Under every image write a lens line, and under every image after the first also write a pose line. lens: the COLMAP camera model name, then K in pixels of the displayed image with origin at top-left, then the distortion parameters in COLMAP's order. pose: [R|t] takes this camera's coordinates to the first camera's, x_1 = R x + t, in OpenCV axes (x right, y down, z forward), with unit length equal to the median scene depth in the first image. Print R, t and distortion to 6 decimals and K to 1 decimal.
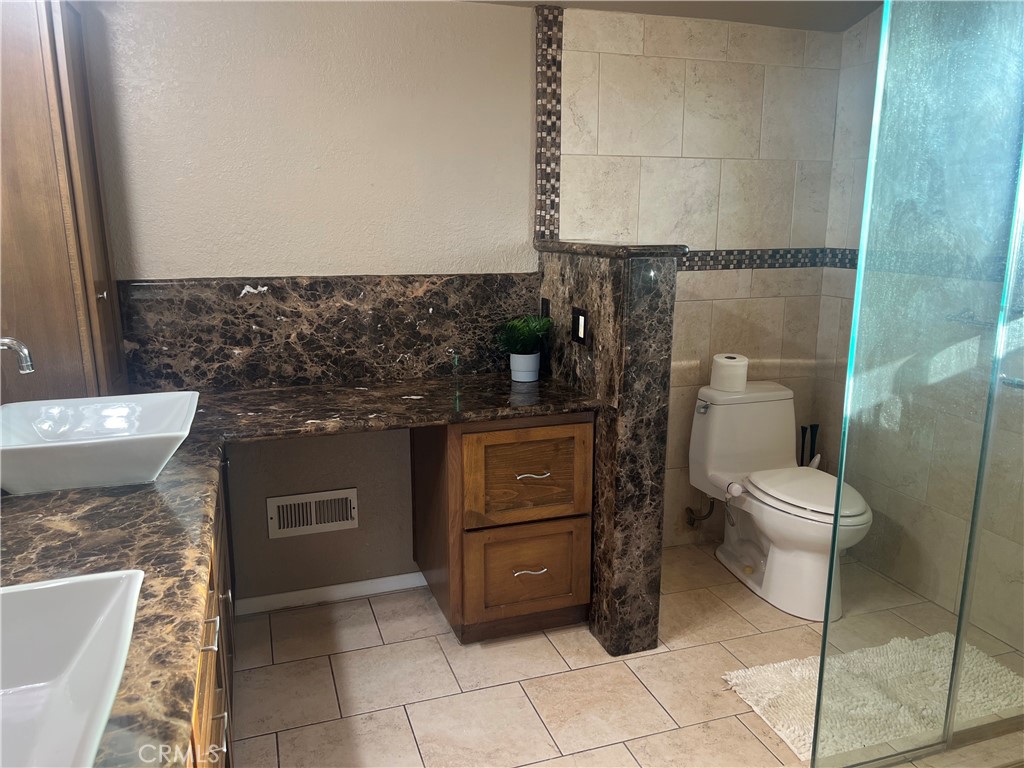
lens RADIAL K [[776.2, 0, 513.4], [0, 776.2, 390.3], [0, 0, 1]] dist [0.060891, -0.070915]
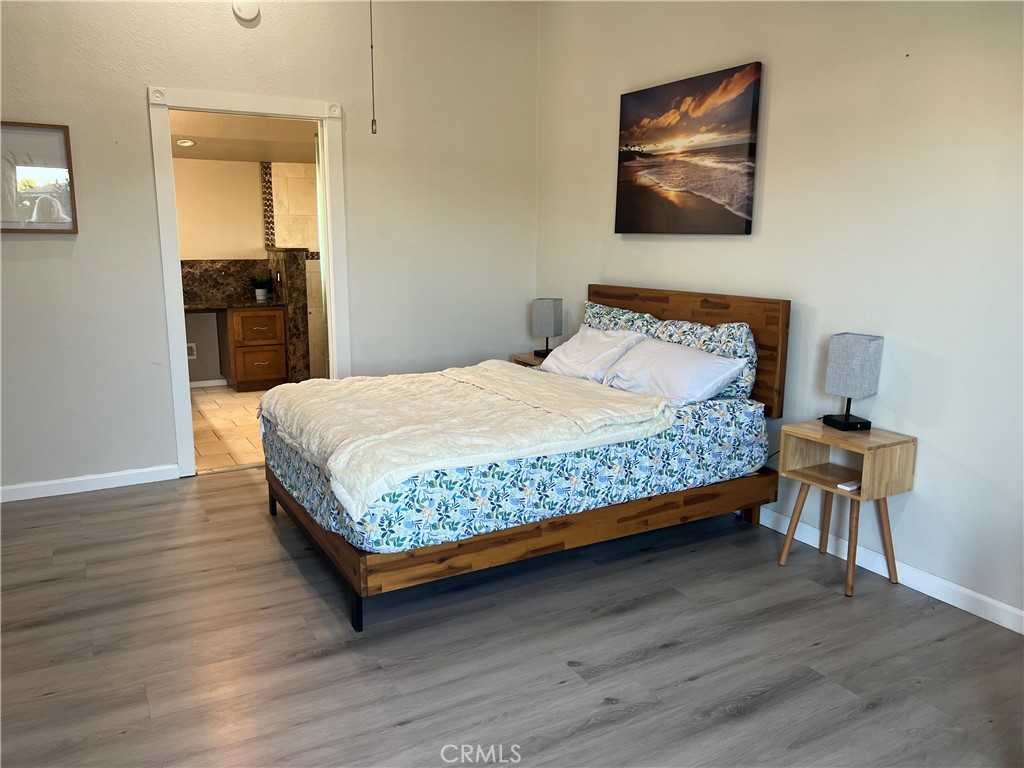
lens RADIAL K [[776.2, 0, 512.8], [0, 776.2, 379.7], [0, 0, 1]] dist [0.060891, -0.070915]
pose [[0.982828, -0.031644, 0.181791, 0.364909], [0.037586, 0.998863, -0.029336, 0.372389], [-0.180656, 0.035665, 0.982899, -1.768792]]
